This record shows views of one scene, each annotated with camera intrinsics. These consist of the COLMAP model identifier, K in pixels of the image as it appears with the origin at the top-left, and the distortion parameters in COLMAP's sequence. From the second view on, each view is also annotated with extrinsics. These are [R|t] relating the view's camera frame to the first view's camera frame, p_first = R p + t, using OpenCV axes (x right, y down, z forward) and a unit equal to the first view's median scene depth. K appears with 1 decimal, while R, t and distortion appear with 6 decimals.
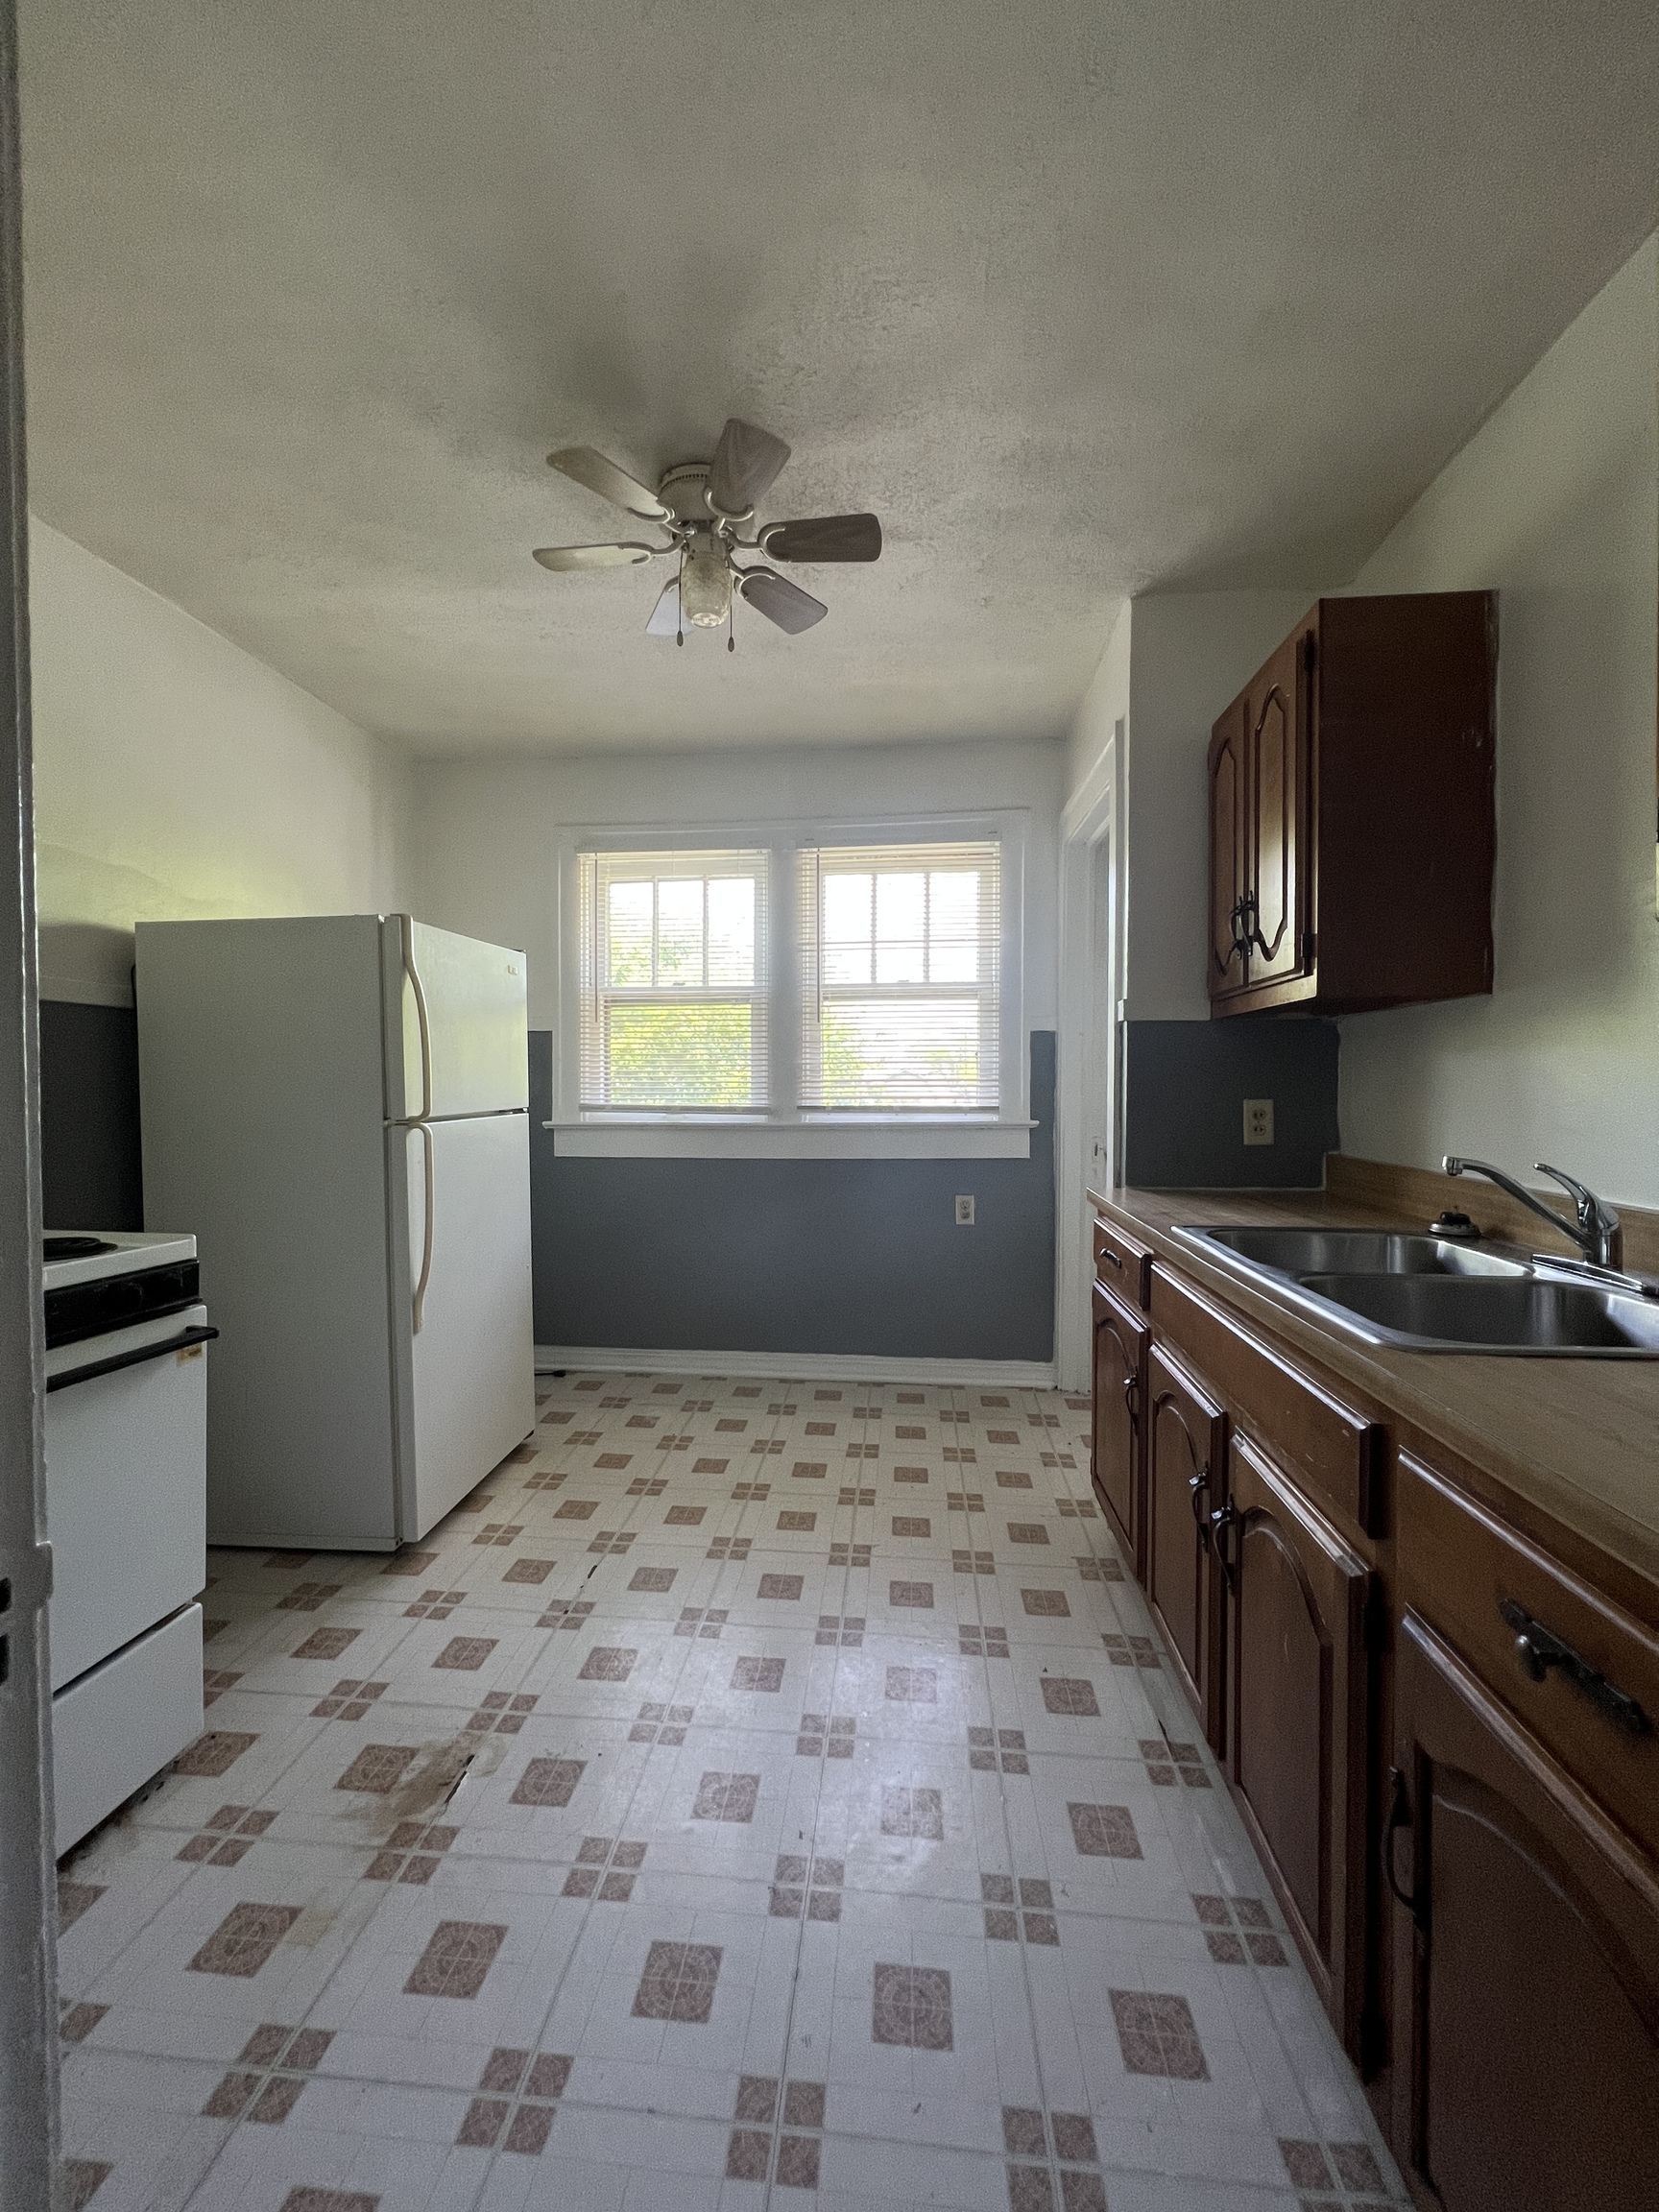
lens RADIAL K [[883.1, 0, 824.3], [0, 883.1, 1102.2], [0, 0, 1]] dist [-0.001357, 0.000545]
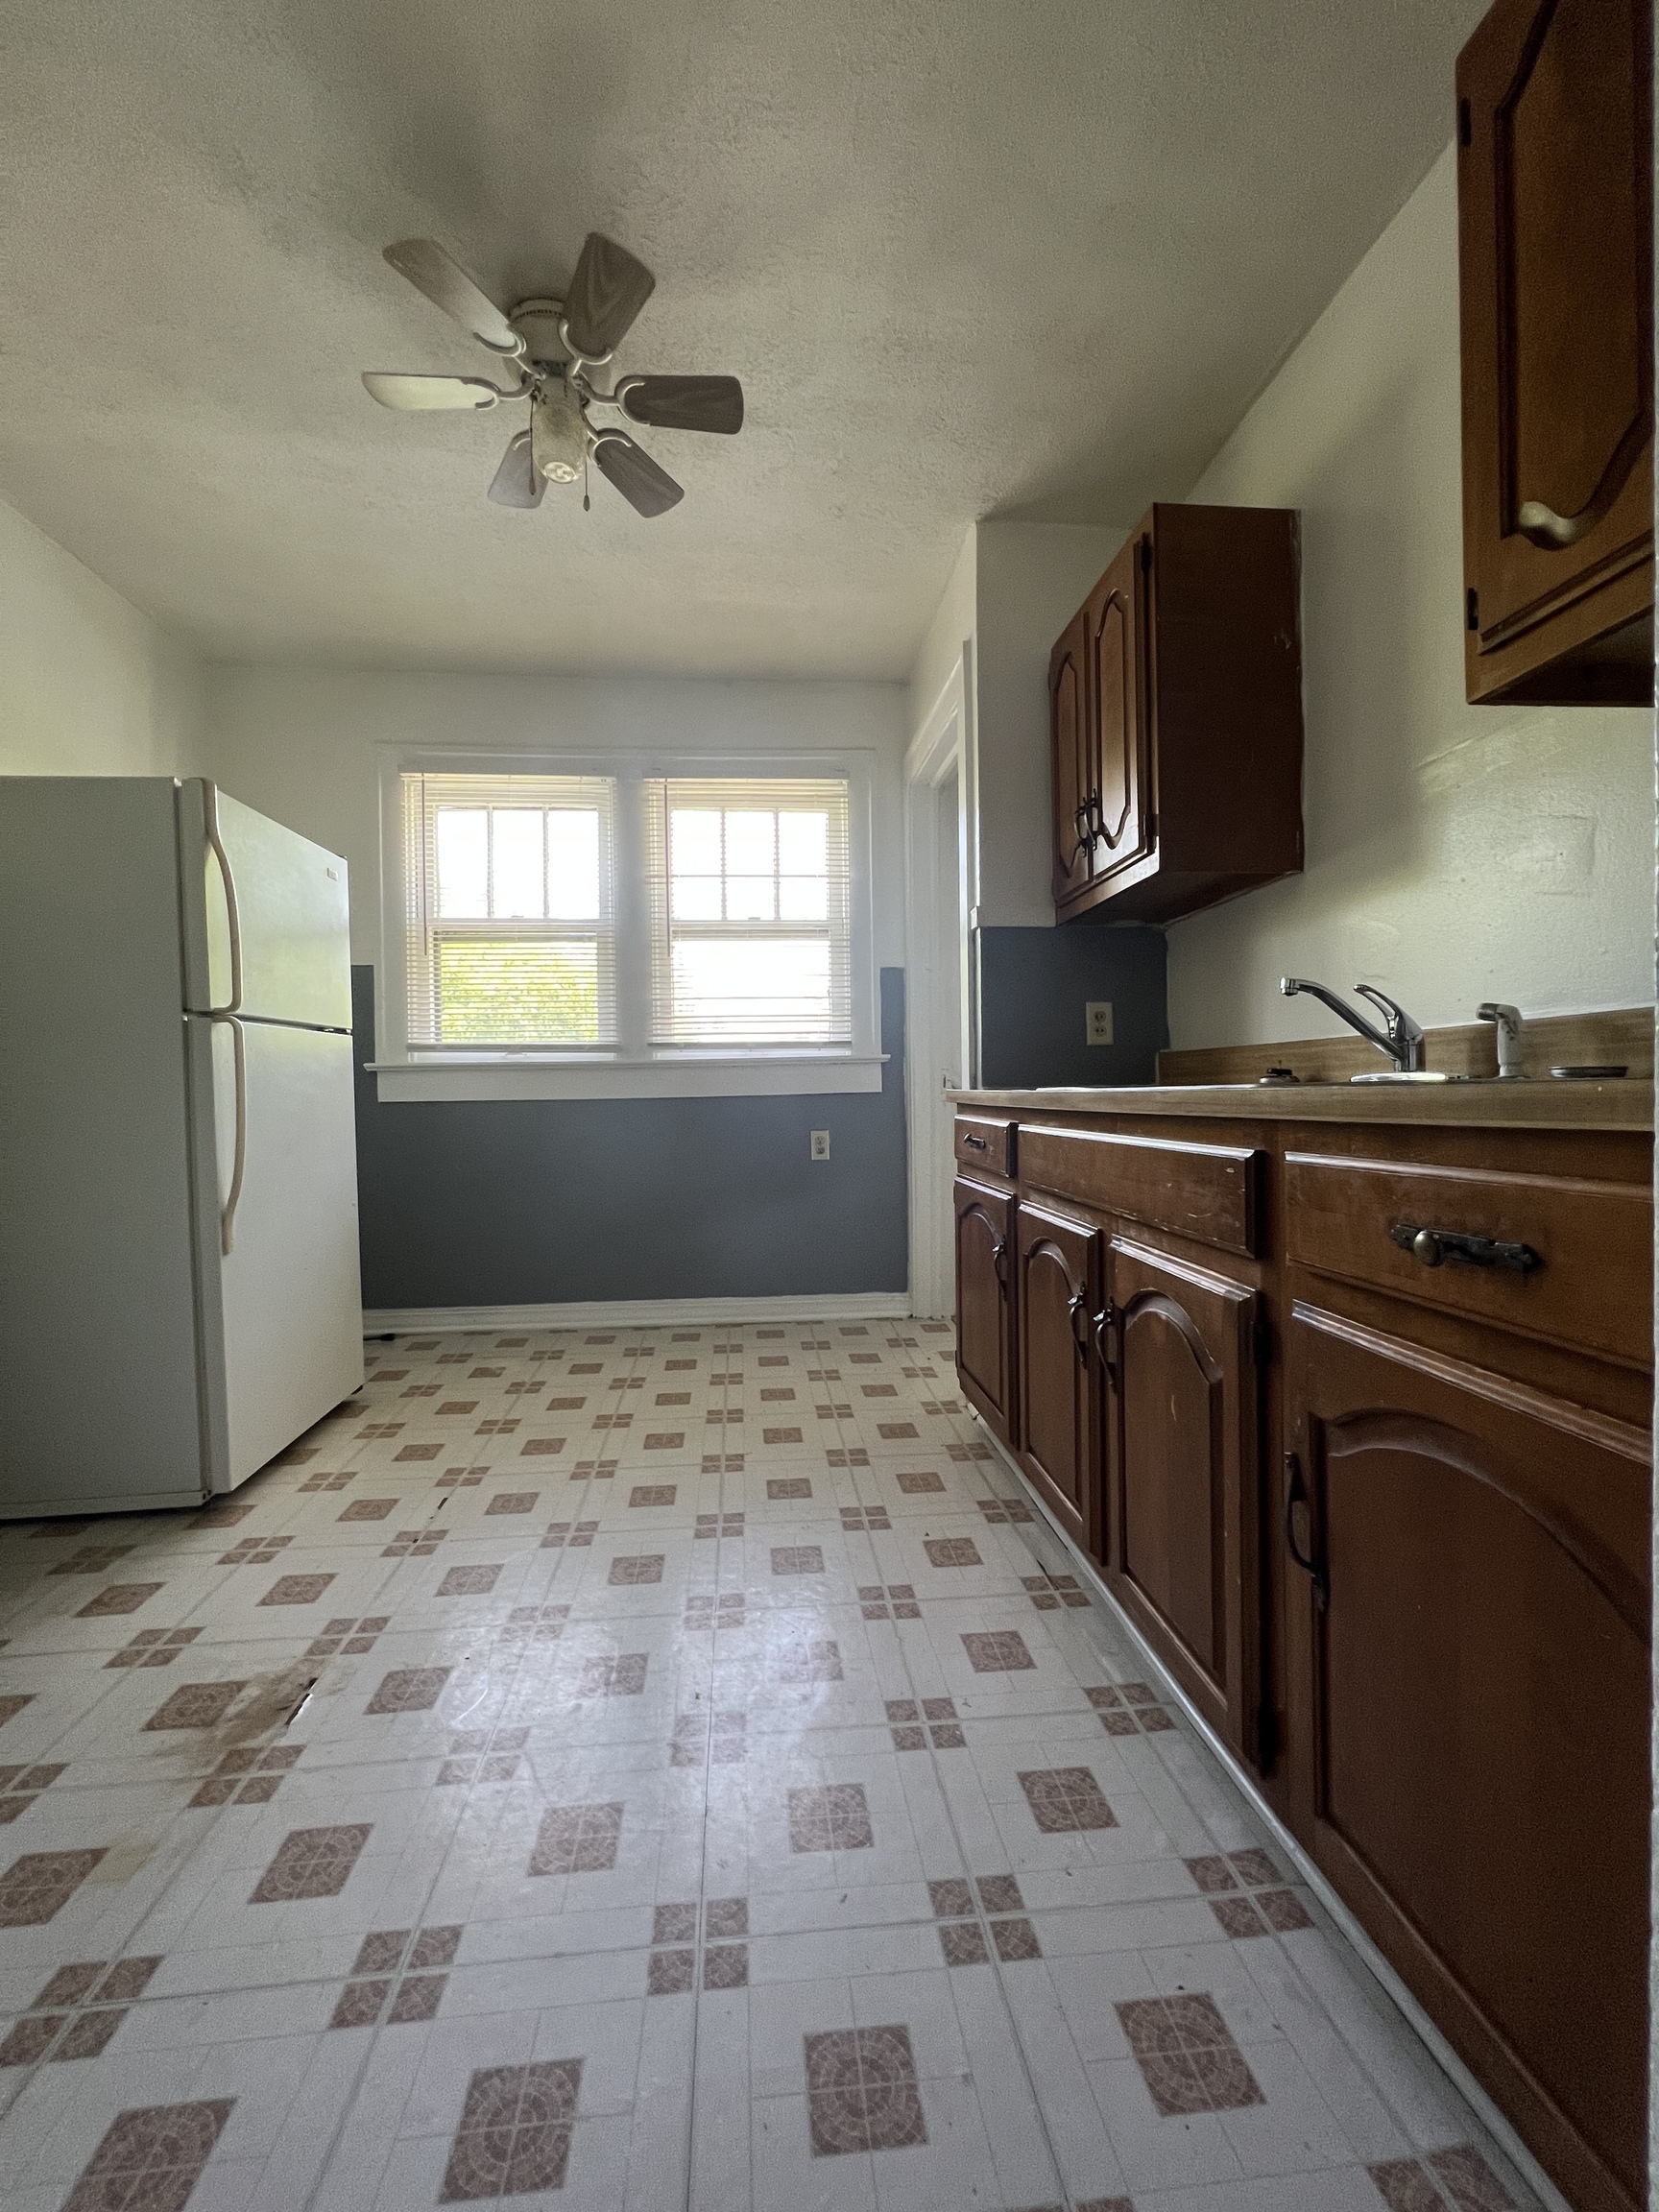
lens RADIAL K [[883.1, 0, 823.1], [0, 883.1, 1100.6], [0, 0, 1]] dist [-0.001357, 0.000545]
pose [[0.982056, -0.016072, 0.187901, -0.044682], [0.018302, 0.999781, -0.010143, 0.144637], [-0.187697, 0.013400, 0.982136, 0.022379]]
